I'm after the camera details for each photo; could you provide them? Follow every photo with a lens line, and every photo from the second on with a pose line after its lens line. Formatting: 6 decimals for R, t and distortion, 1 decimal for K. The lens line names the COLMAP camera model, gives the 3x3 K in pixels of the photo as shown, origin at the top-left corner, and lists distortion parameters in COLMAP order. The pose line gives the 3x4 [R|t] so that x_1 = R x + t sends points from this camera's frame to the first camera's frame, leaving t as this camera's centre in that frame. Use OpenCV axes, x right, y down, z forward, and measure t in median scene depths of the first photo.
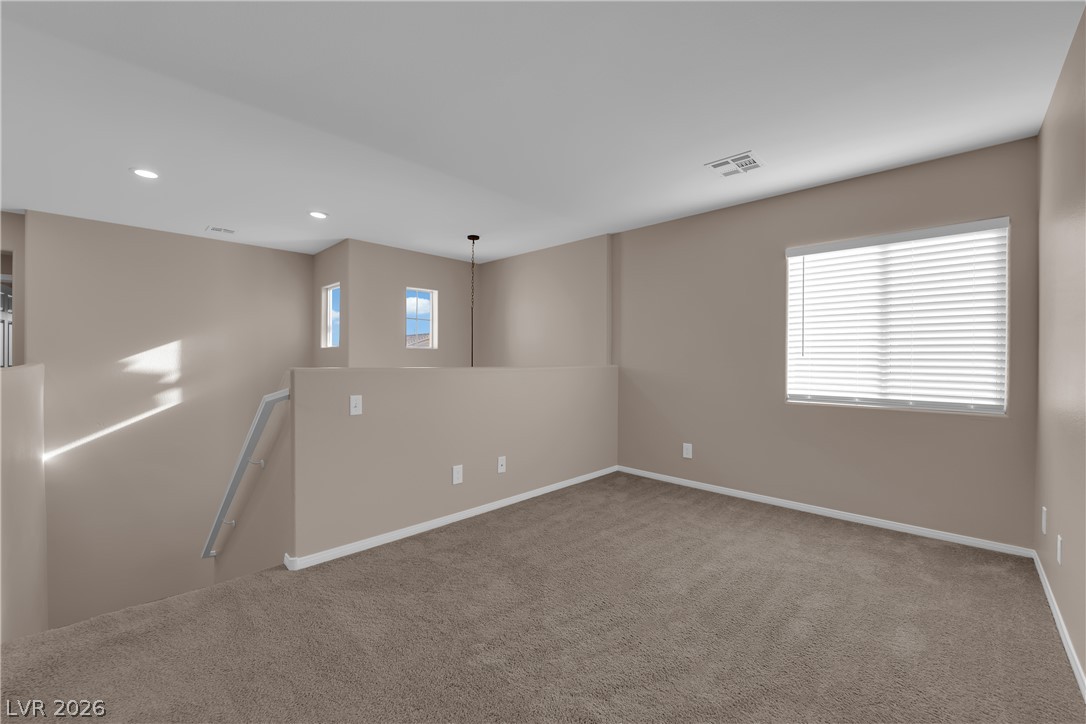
lens RADIAL K [[419.6, 0, 538.9], [0, 419.6, 361.1], [0, 0, 1]] dist [-0.014311, -0.002094]
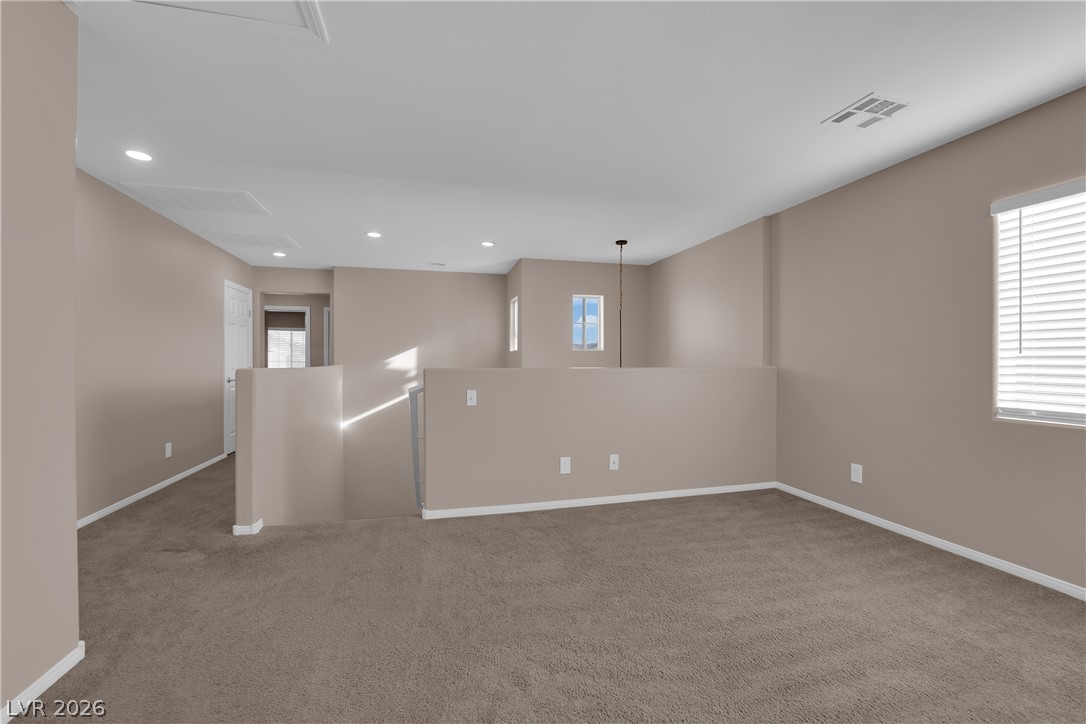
lens RADIAL K [[419.6, 0, 545.8], [0, 419.6, 361.3], [0, 0, 1]] dist [-0.014311, -0.002094]
pose [[0.868241, -0.004507, -0.496123, 0.278239], [0.003714, 0.999990, -0.002585, -0.000038], [0.496129, 0.000402, 0.868249, 0.016978]]
